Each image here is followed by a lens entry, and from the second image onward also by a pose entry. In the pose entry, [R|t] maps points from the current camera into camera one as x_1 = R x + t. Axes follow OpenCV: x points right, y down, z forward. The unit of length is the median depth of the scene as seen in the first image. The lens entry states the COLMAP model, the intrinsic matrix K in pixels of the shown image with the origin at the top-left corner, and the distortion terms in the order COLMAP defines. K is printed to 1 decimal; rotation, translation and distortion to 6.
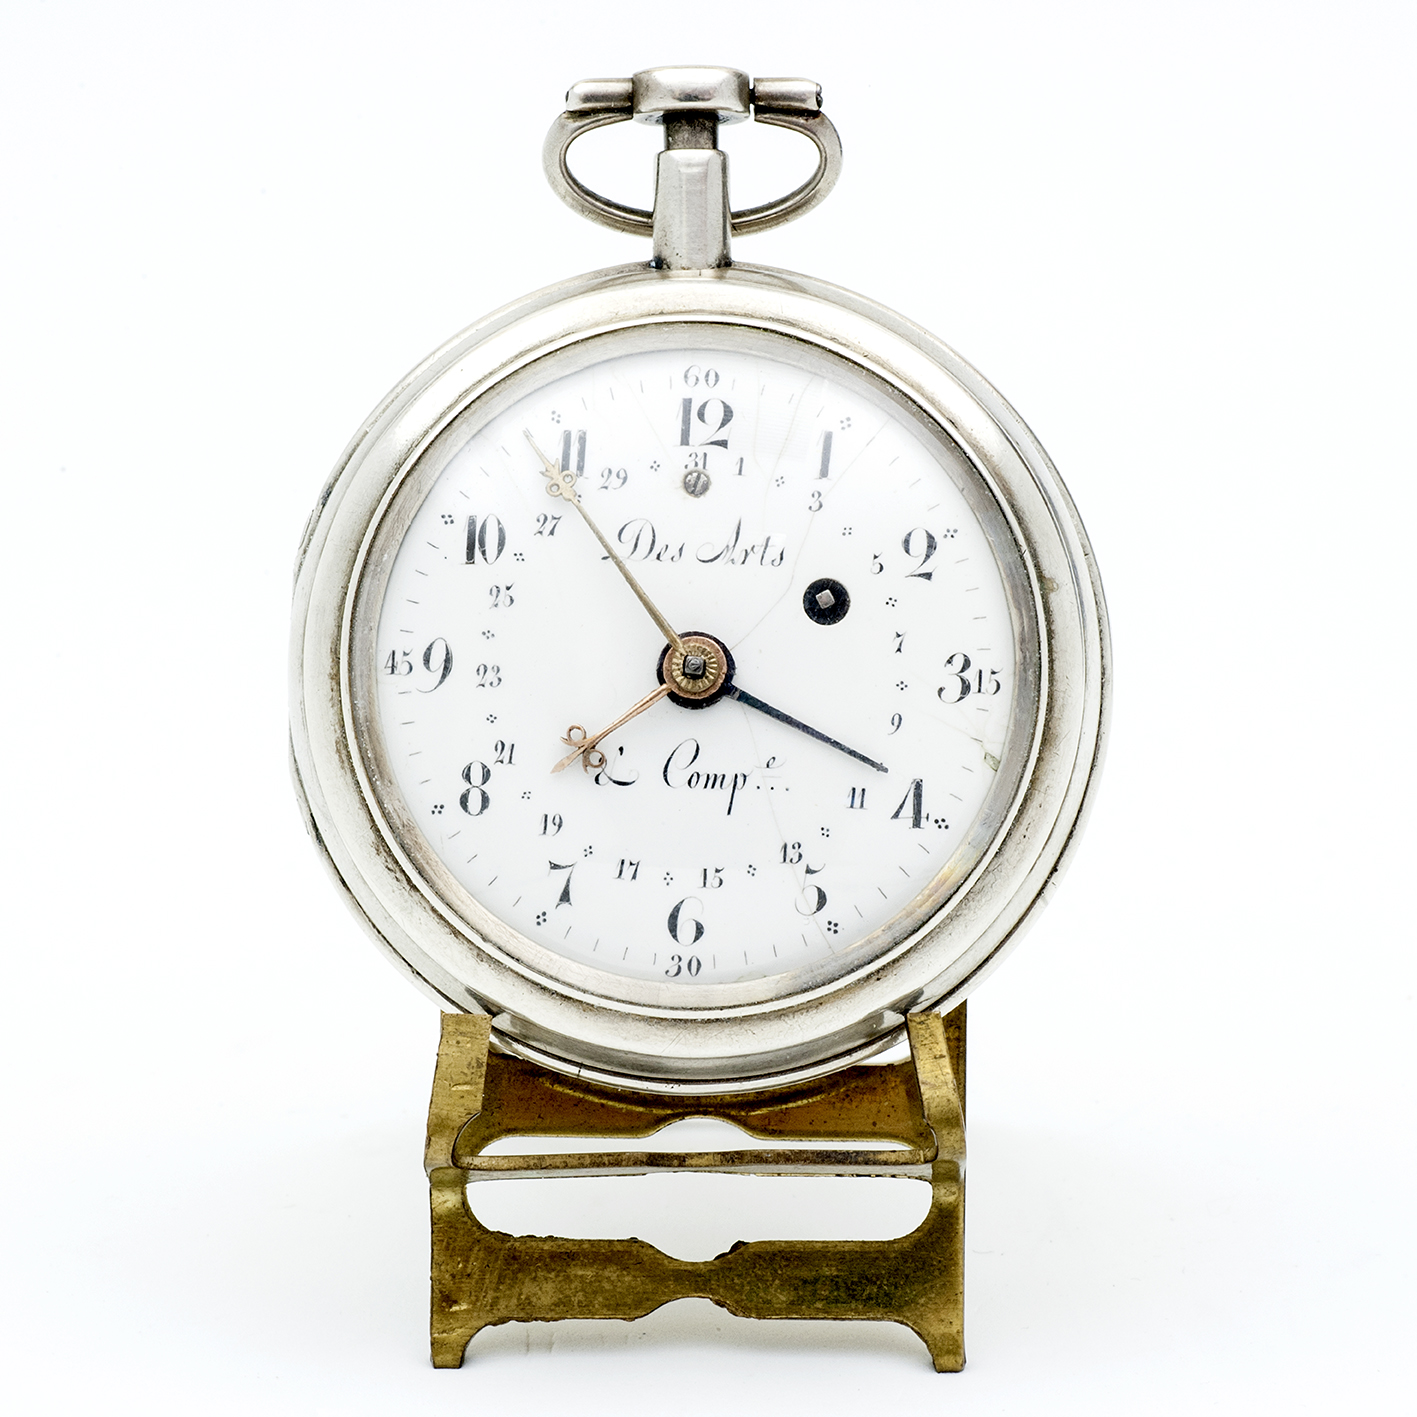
lens RADIAL K [[8407.7, 0, 708.5], [0, 8407.7, 708.5], [0, 0, 1]] dist [0.261282, 4.273475]
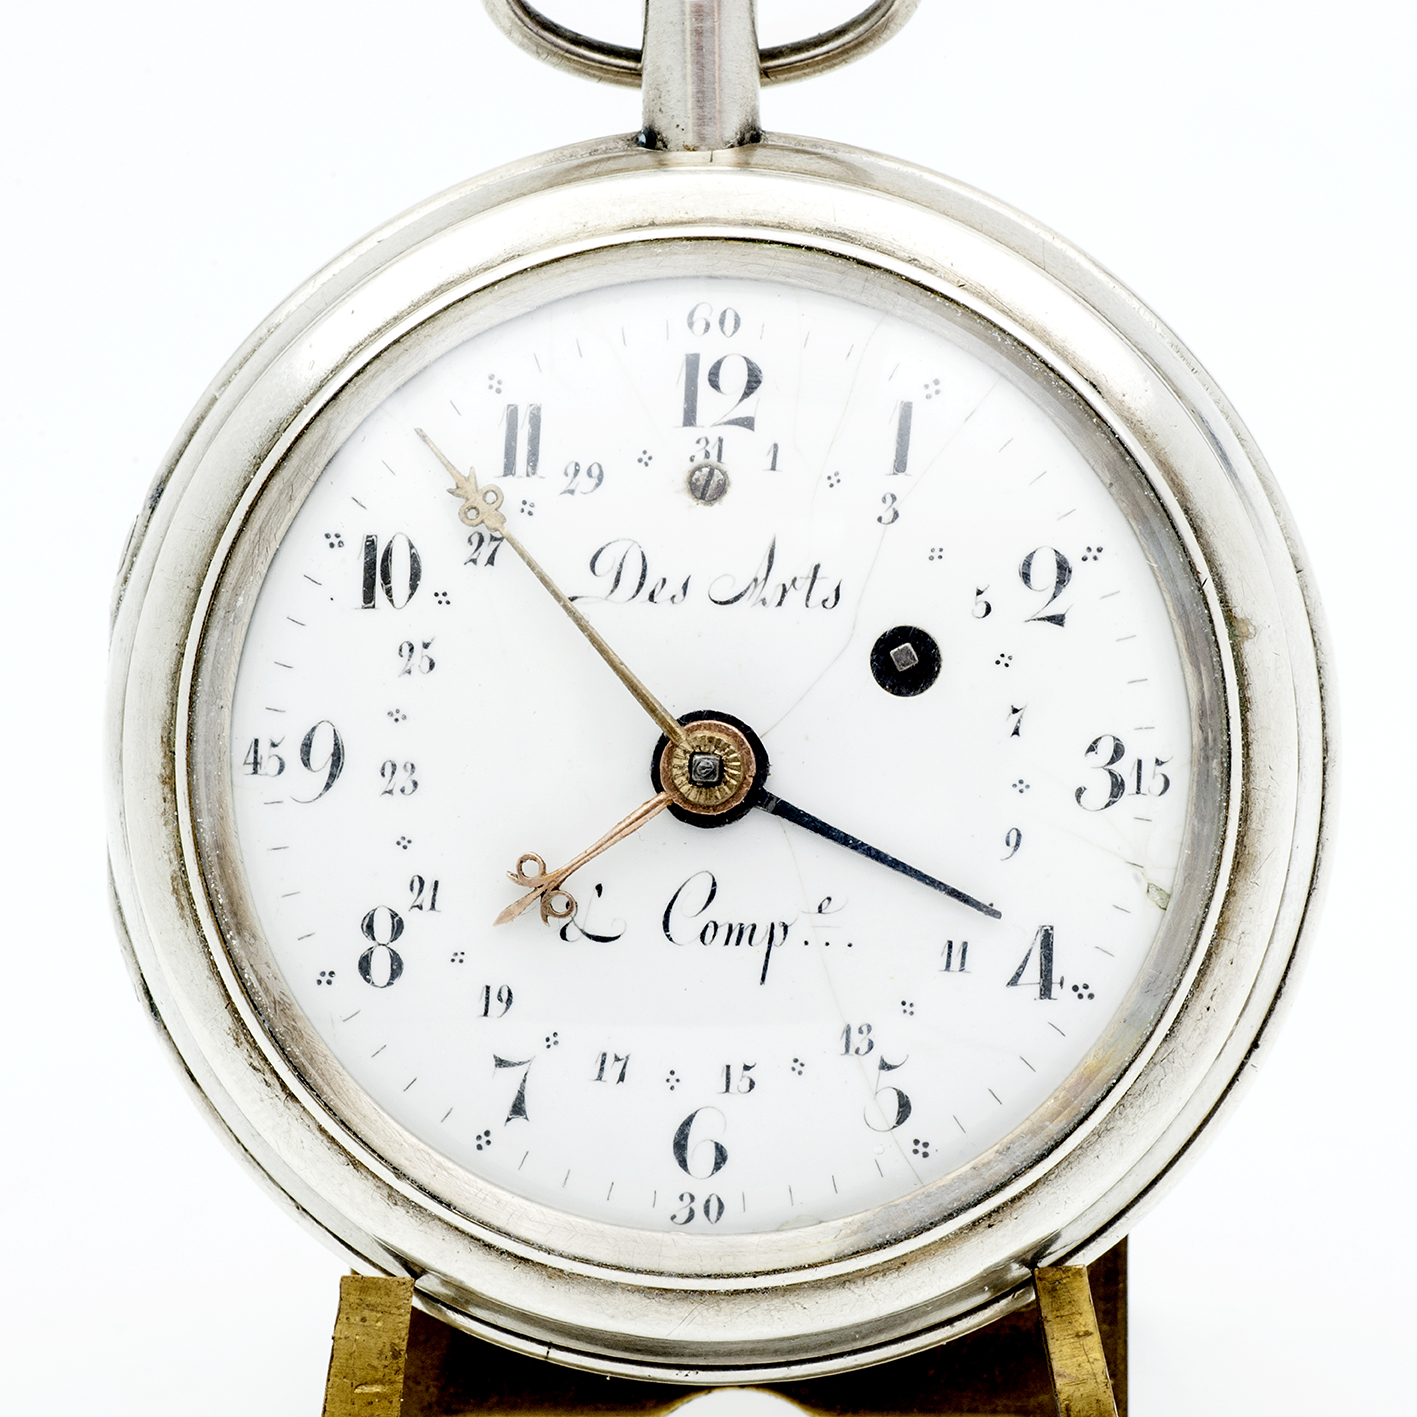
lens RADIAL K [[8407.7, 0, 708.5], [0, 8407.7, 708.5], [0, 0, 1]] dist [0.261282, 4.273475]
pose [[0.999564, -0.011149, -0.027325, 0.016517], [0.013724, 0.995292, 0.095940, -0.072634], [0.026127, -0.096273, 0.995012, 0.339209]]
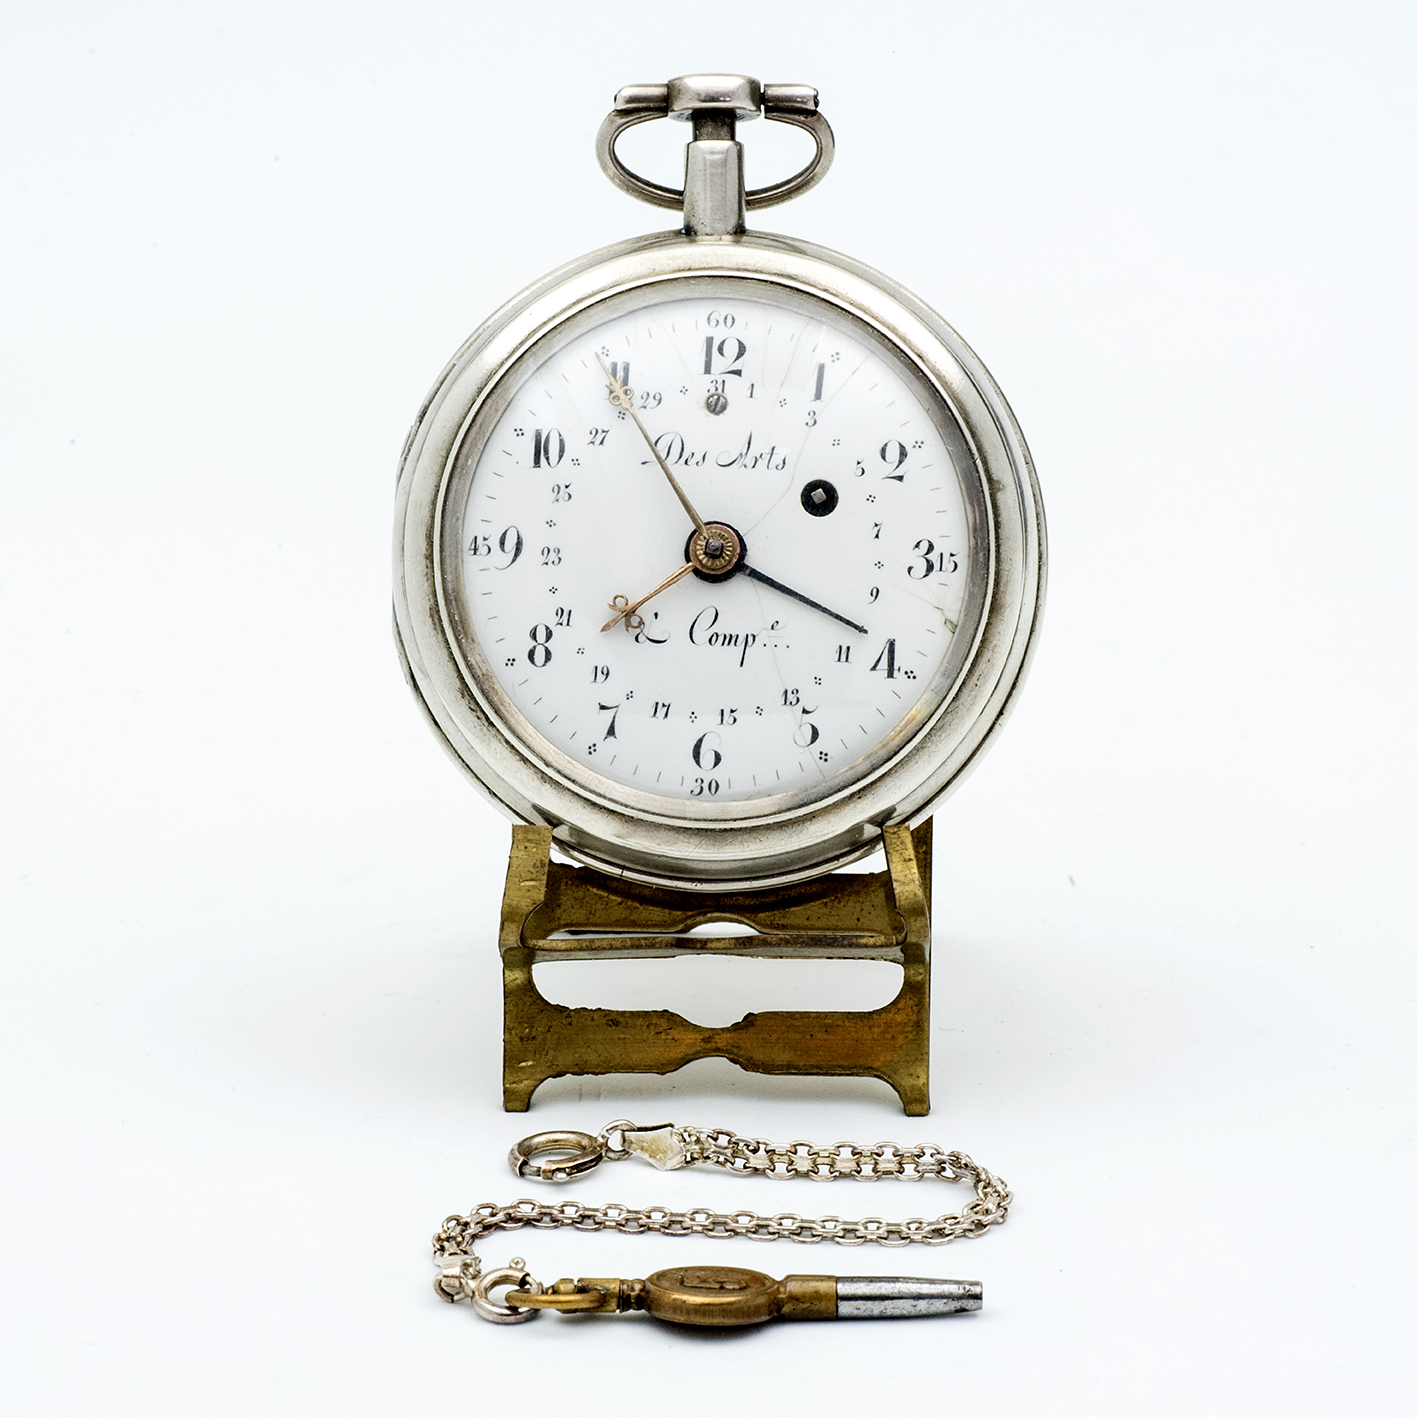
lens RADIAL K [[8407.7, 0, 708.5], [0, 8407.7, 708.5], [0, 0, 1]] dist [0.261282, 4.273475]
pose [[0.999956, 0.003229, -0.008781, 0.008553], [-0.003348, 0.999902, -0.013594, 0.035910], [0.008736, 0.013622, 0.999869, -0.258580]]
